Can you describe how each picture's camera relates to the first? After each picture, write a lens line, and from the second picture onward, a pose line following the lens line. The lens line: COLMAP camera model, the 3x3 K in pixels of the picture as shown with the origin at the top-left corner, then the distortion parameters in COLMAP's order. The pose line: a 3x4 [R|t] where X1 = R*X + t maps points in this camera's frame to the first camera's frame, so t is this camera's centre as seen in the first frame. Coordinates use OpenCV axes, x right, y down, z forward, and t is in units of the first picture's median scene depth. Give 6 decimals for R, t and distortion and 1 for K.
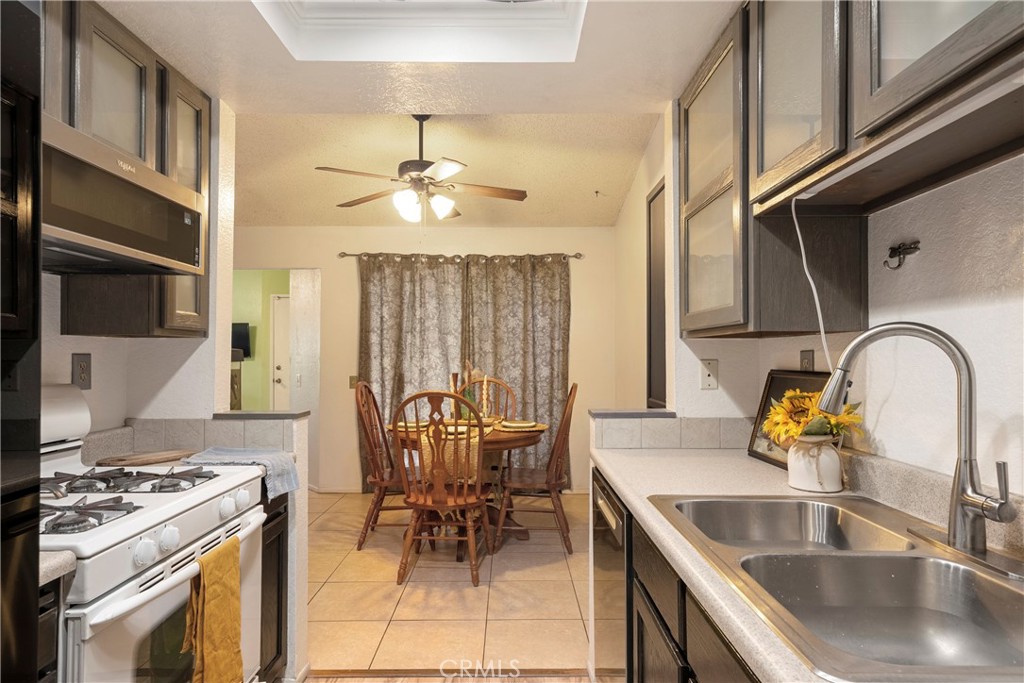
lens RADIAL K [[580.3, 0, 504.5], [0, 580.3, 344.3], [0, 0, 1]] dist [-0.005982, -0.000220]
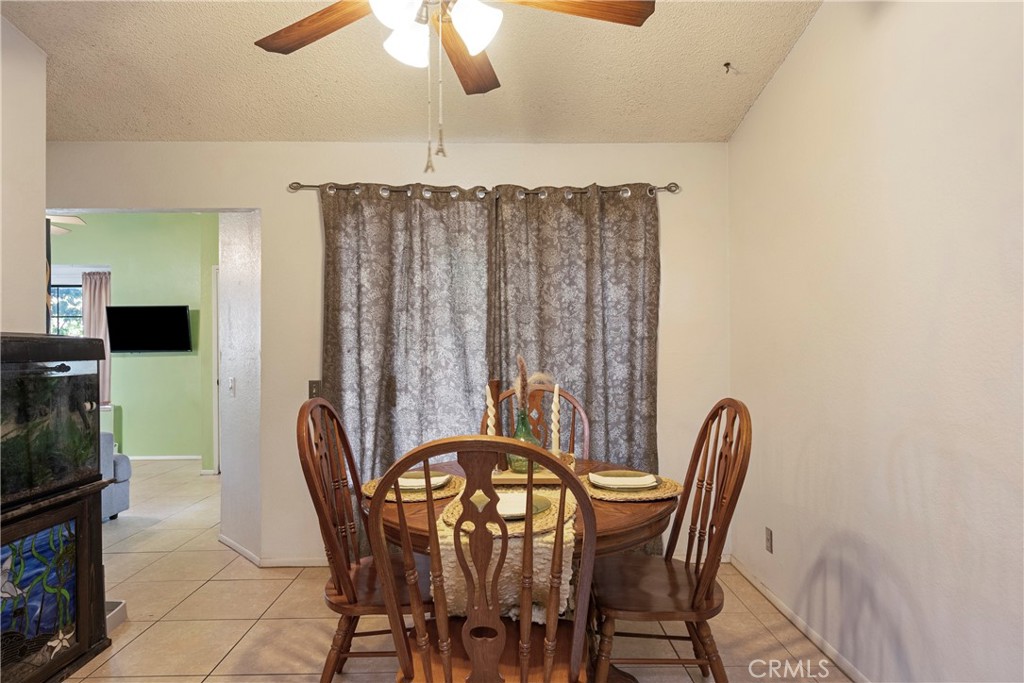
lens RADIAL K [[578.6, 0, 521.5], [0, 578.6, 342.0], [0, 0, 1]] dist [-0.005711, 0.001225]
pose [[0.999048, -0.005982, 0.043222, -0.064911], [0.005502, 0.999922, 0.011212, 0.007454], [-0.043285, -0.010964, 0.999003, 0.373415]]
